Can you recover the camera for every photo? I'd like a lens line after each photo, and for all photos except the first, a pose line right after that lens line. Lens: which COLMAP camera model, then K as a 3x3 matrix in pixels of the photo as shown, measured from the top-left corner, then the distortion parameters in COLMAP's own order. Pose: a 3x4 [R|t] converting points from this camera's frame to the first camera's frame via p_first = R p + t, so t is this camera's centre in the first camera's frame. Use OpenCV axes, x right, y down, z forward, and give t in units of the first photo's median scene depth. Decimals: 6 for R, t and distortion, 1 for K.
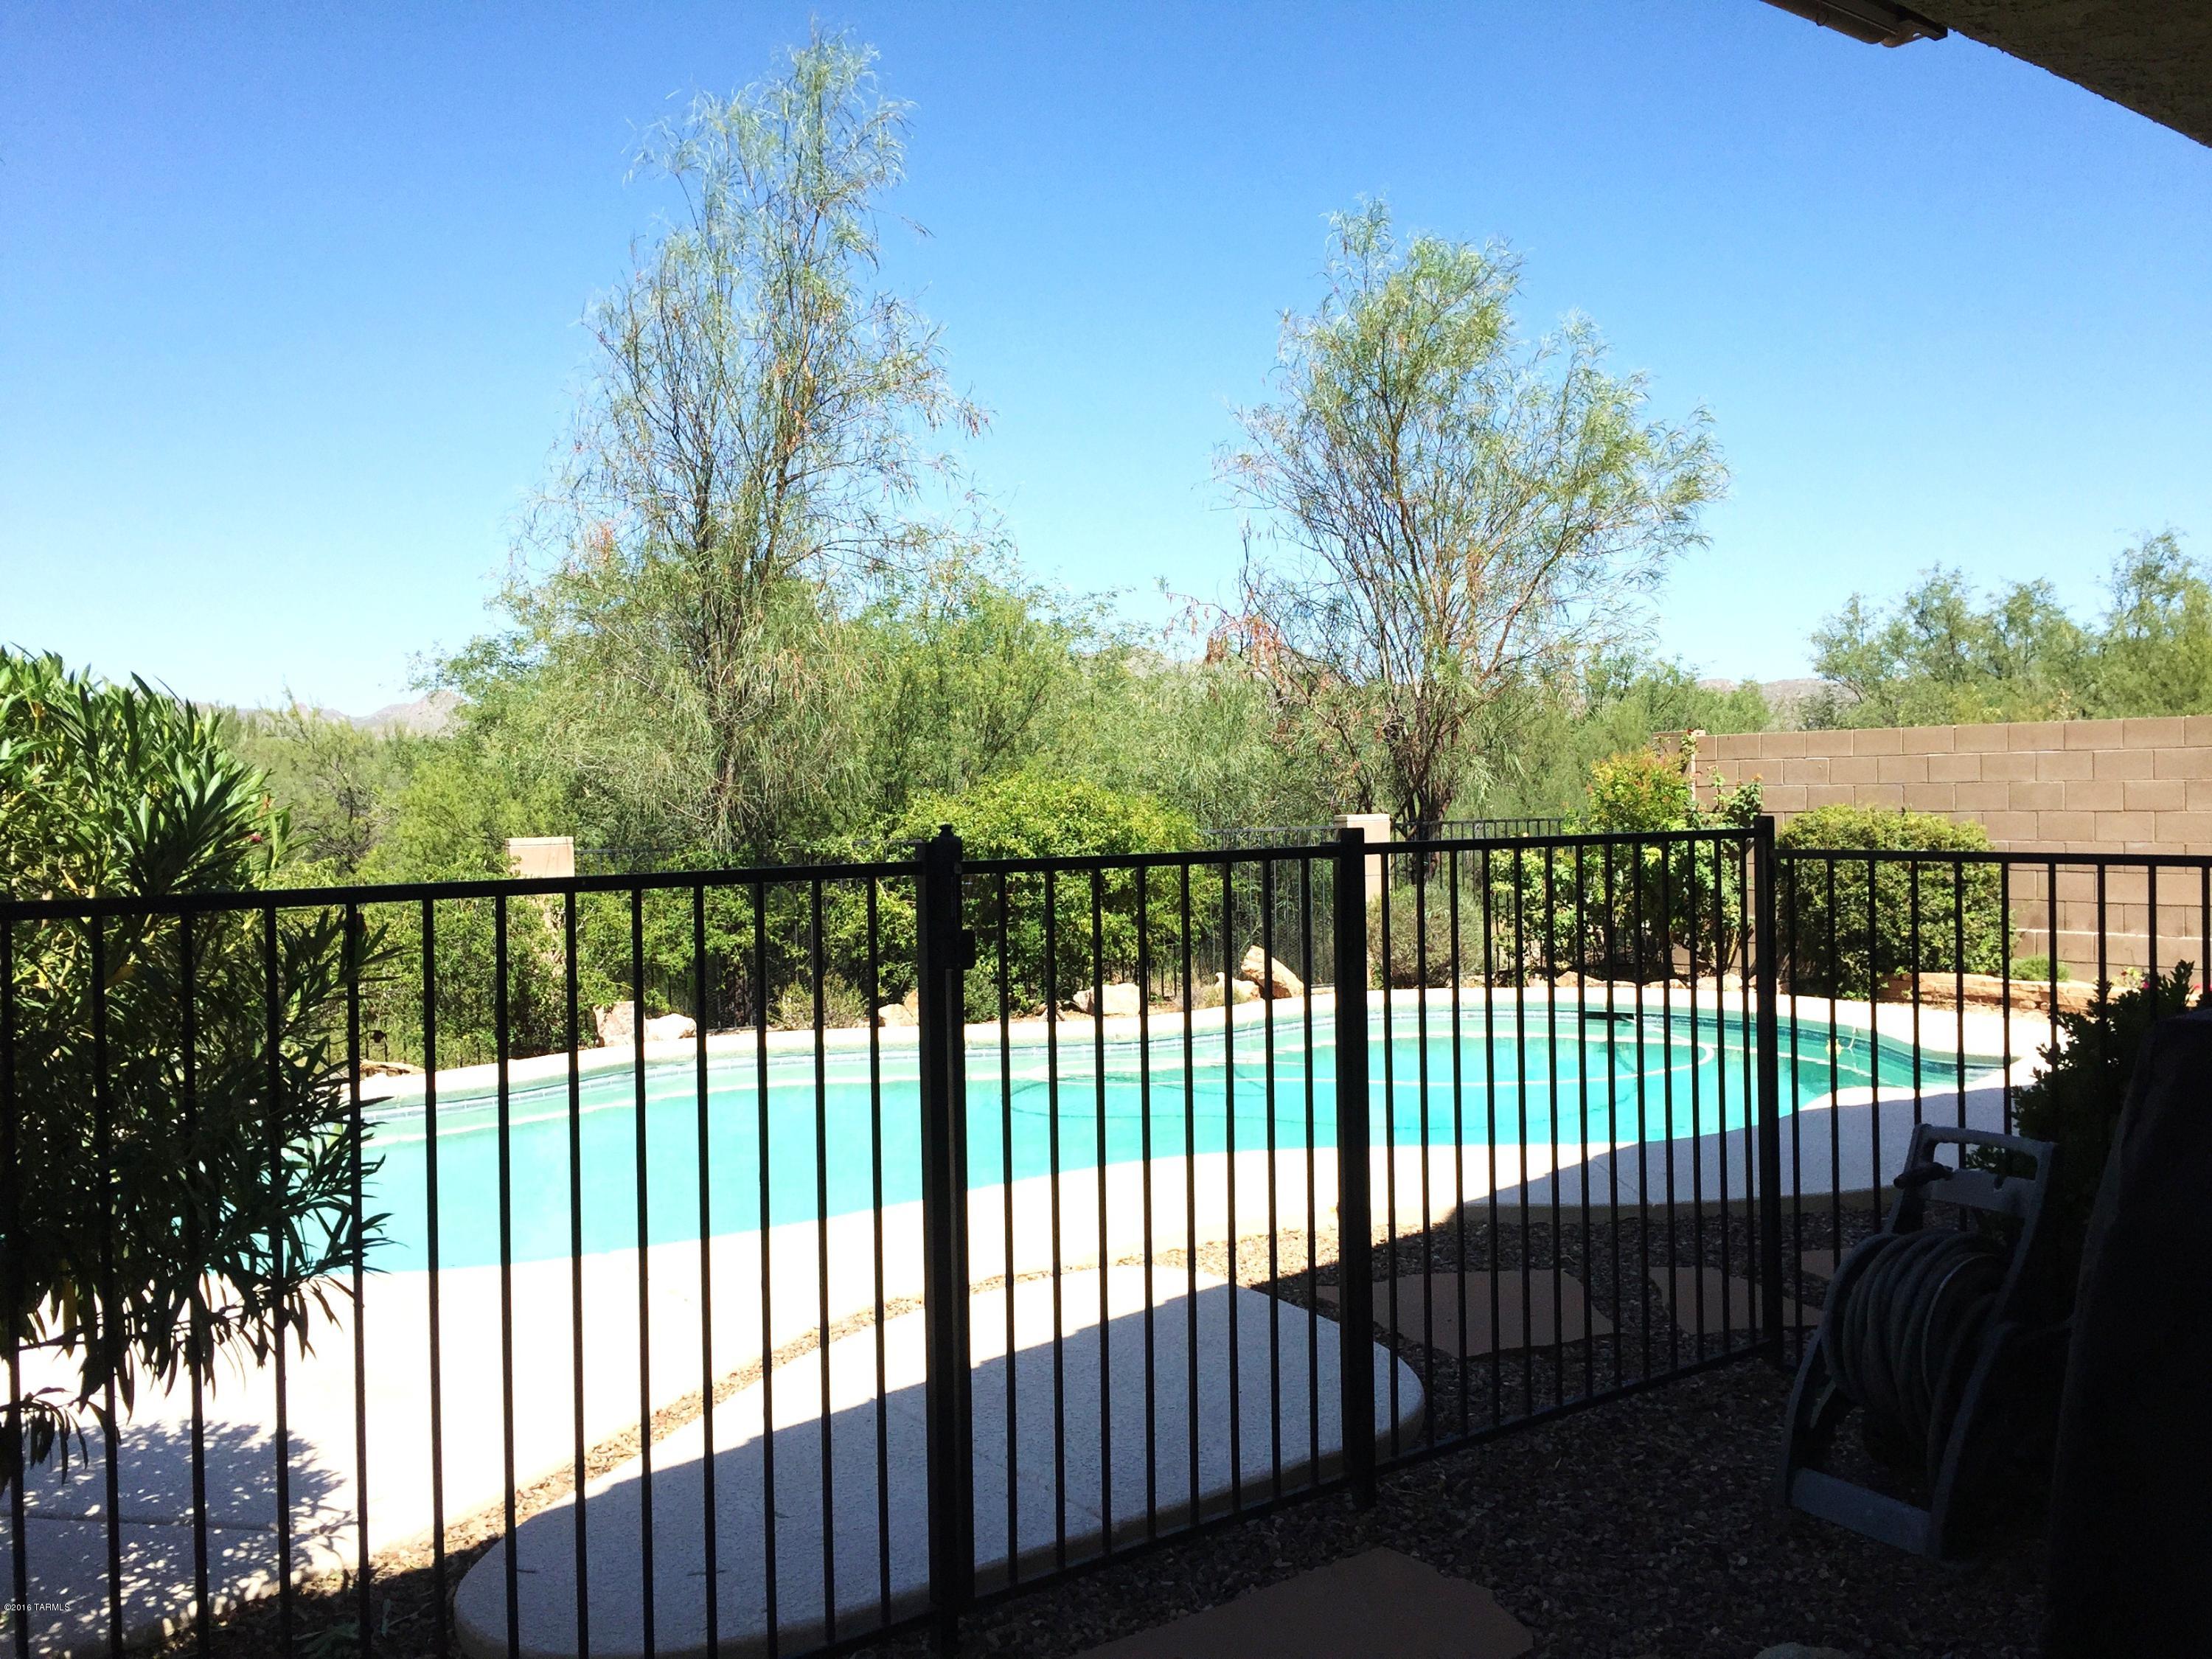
lens RADIAL K [[1885.5, 0, 1100.2], [0, 1885.5, 833.4], [0, 0, 1]] dist [0.047939, -0.021719]
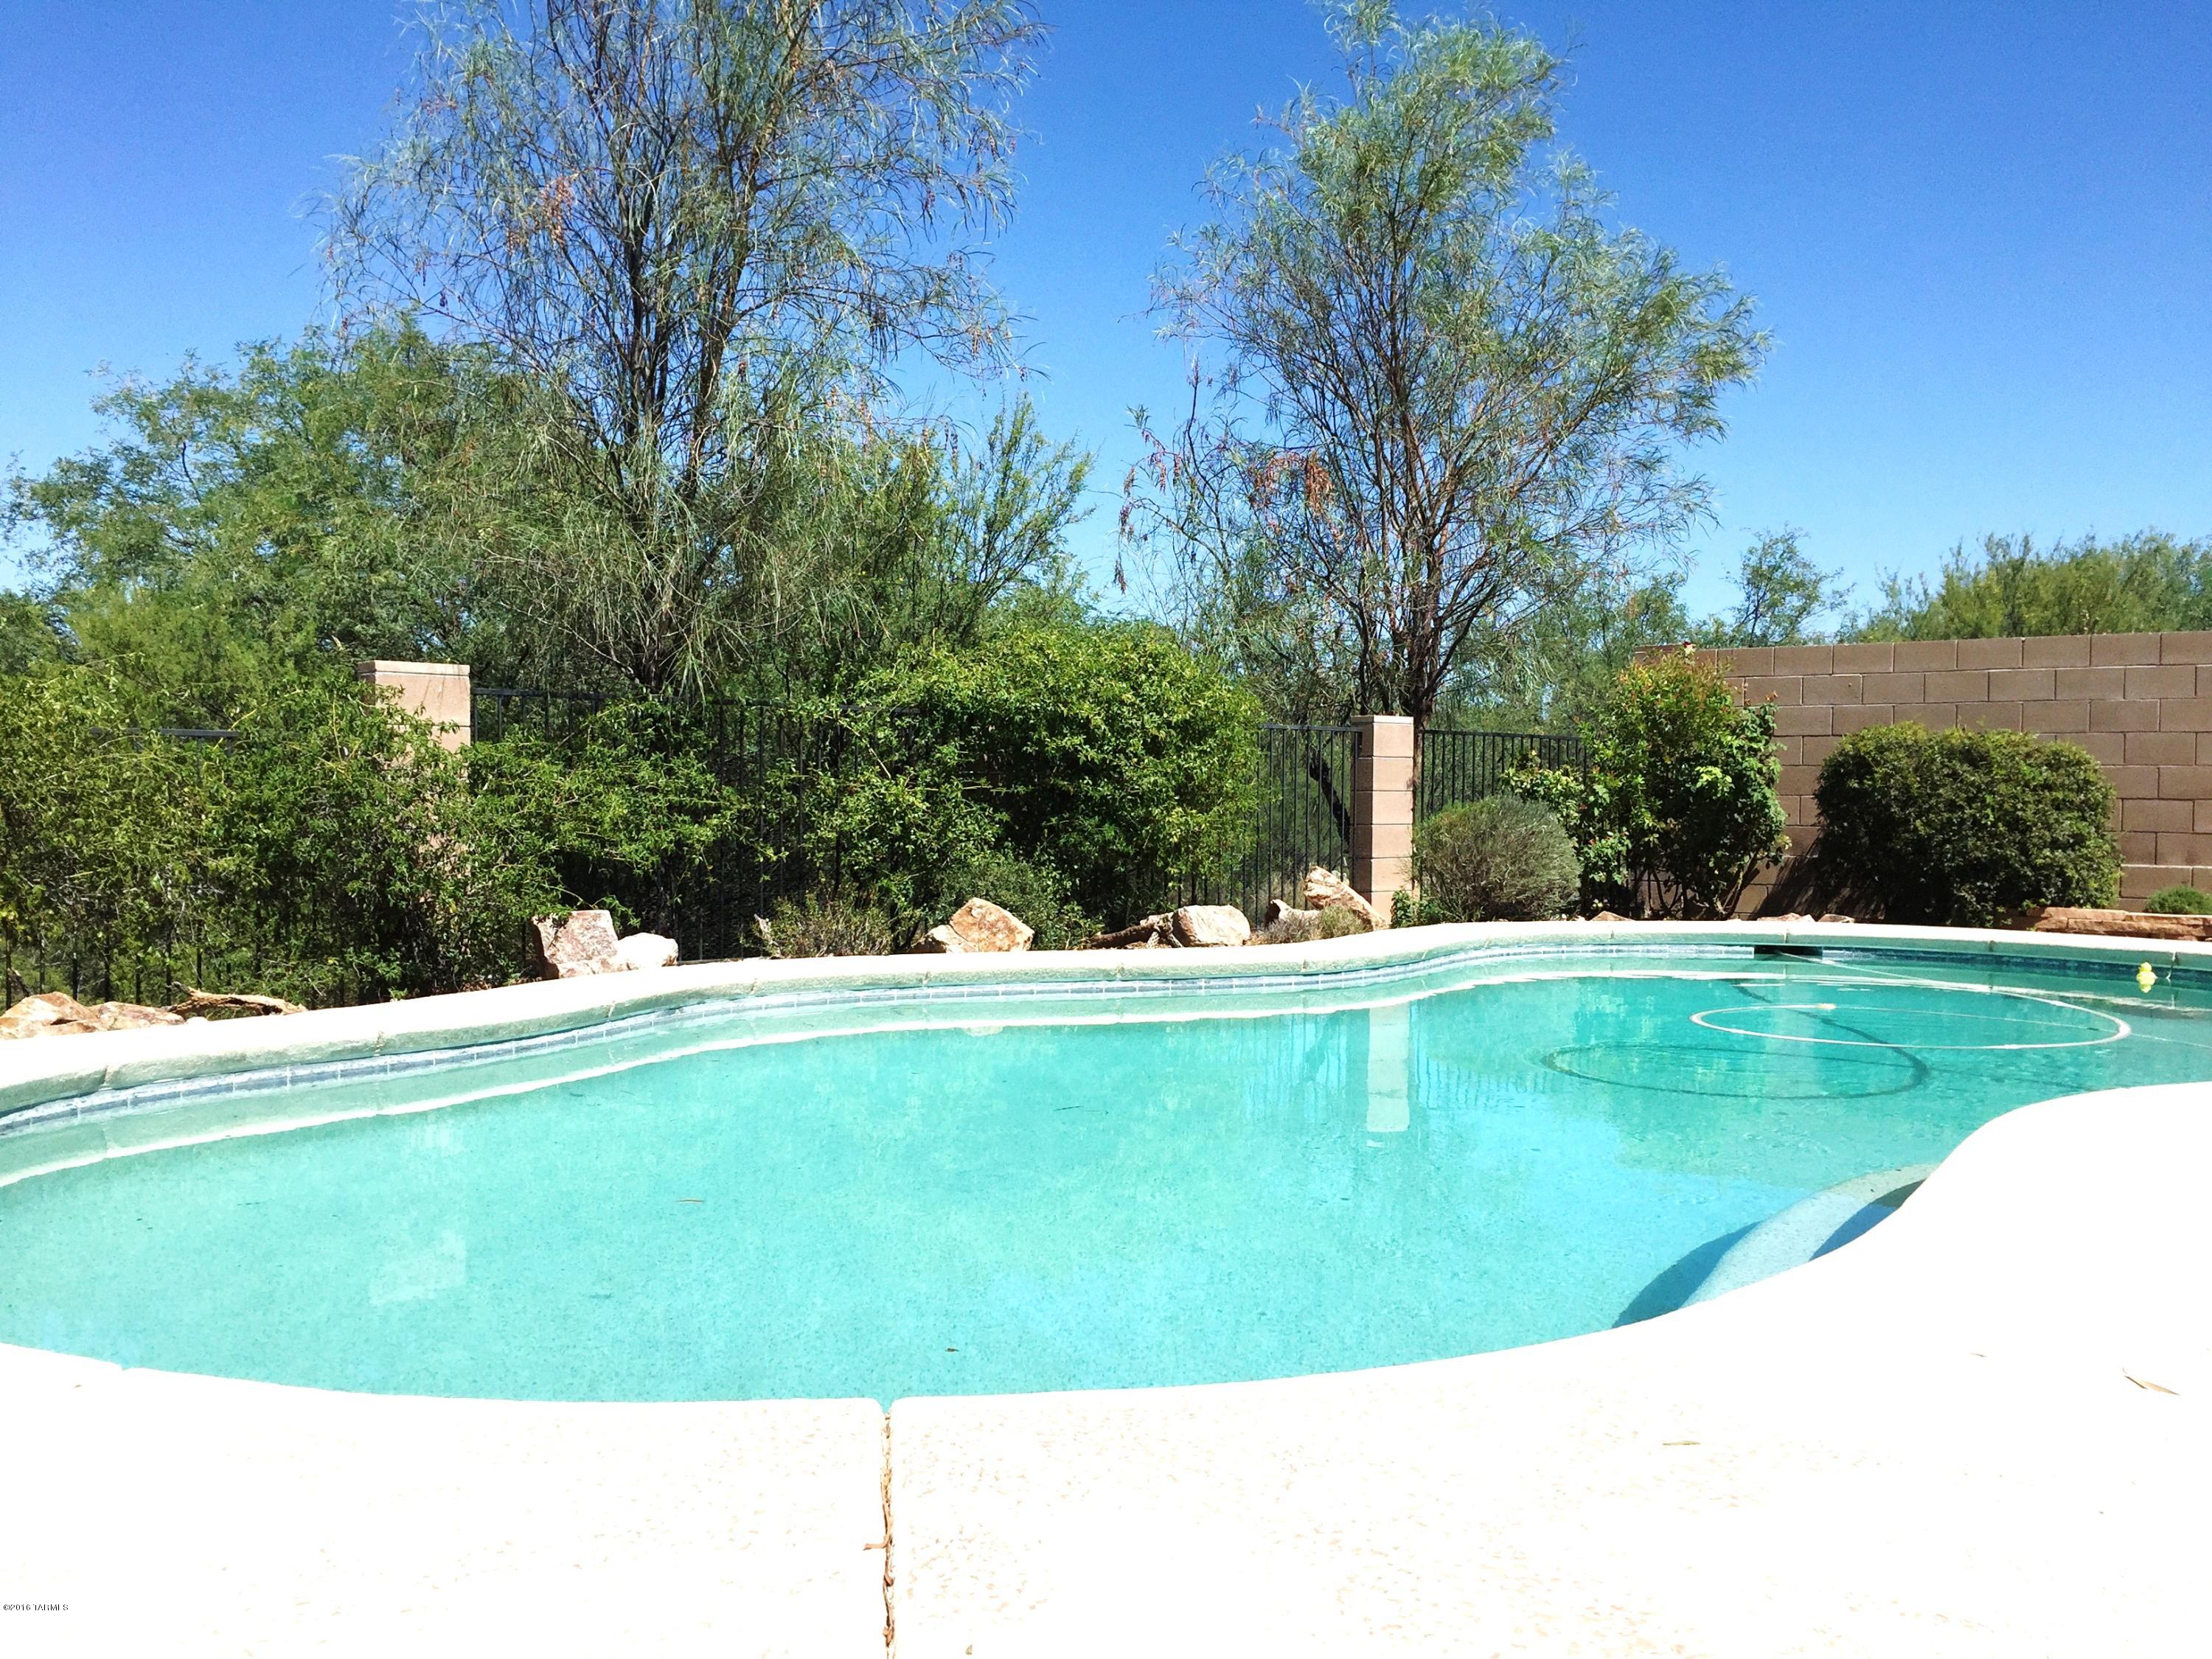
lens RADIAL K [[1885.5, 0, 1100.2], [0, 1885.5, 833.4], [0, 0, 1]] dist [0.047939, -0.021719]
pose [[0.958314, 0.024050, 0.284703, -0.234468], [-0.022999, 0.999711, -0.007032, 0.055048], [-0.284790, 0.000191, 0.958590, 0.282000]]
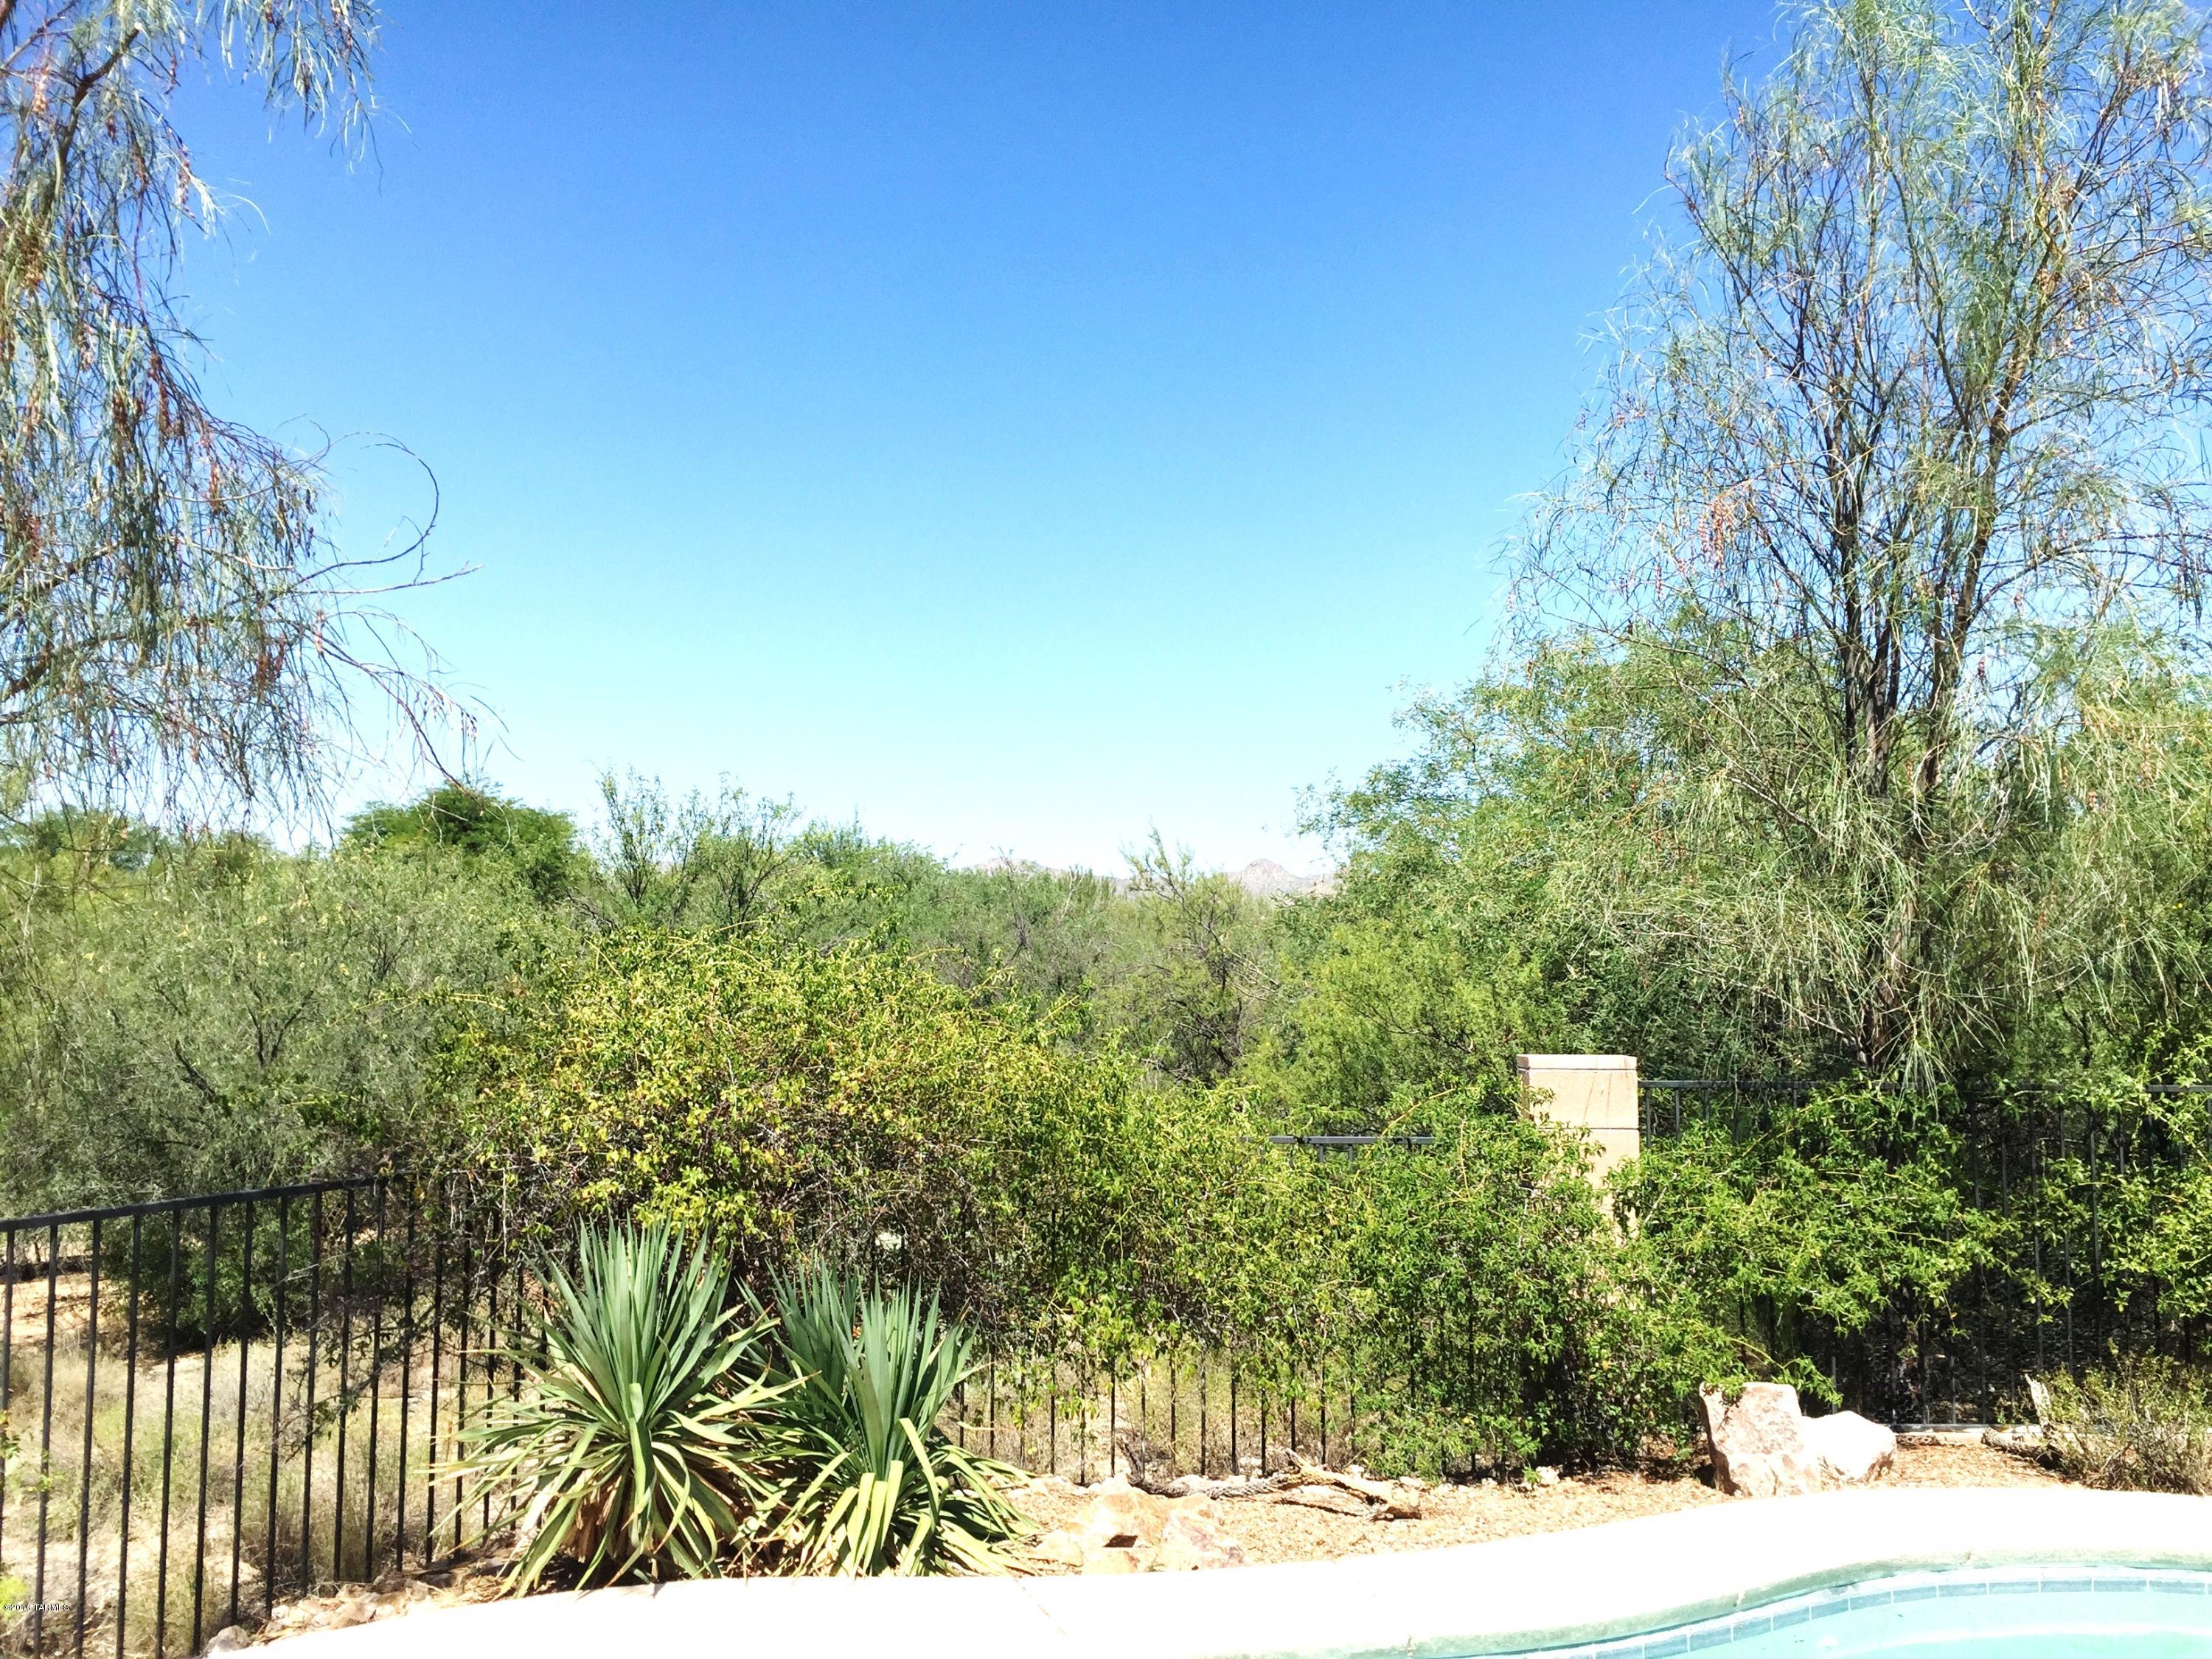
lens RADIAL K [[1876.2, 0, 1120.0], [0, 1876.2, 825.8], [0, 0, 1]] dist [0.095354, -0.137576]
pose [[0.917299, -0.002026, -0.398194, -0.179495], [-0.035700, 0.995542, -0.087305, -0.011182], [0.396595, 0.094300, 0.913137, 0.382145]]
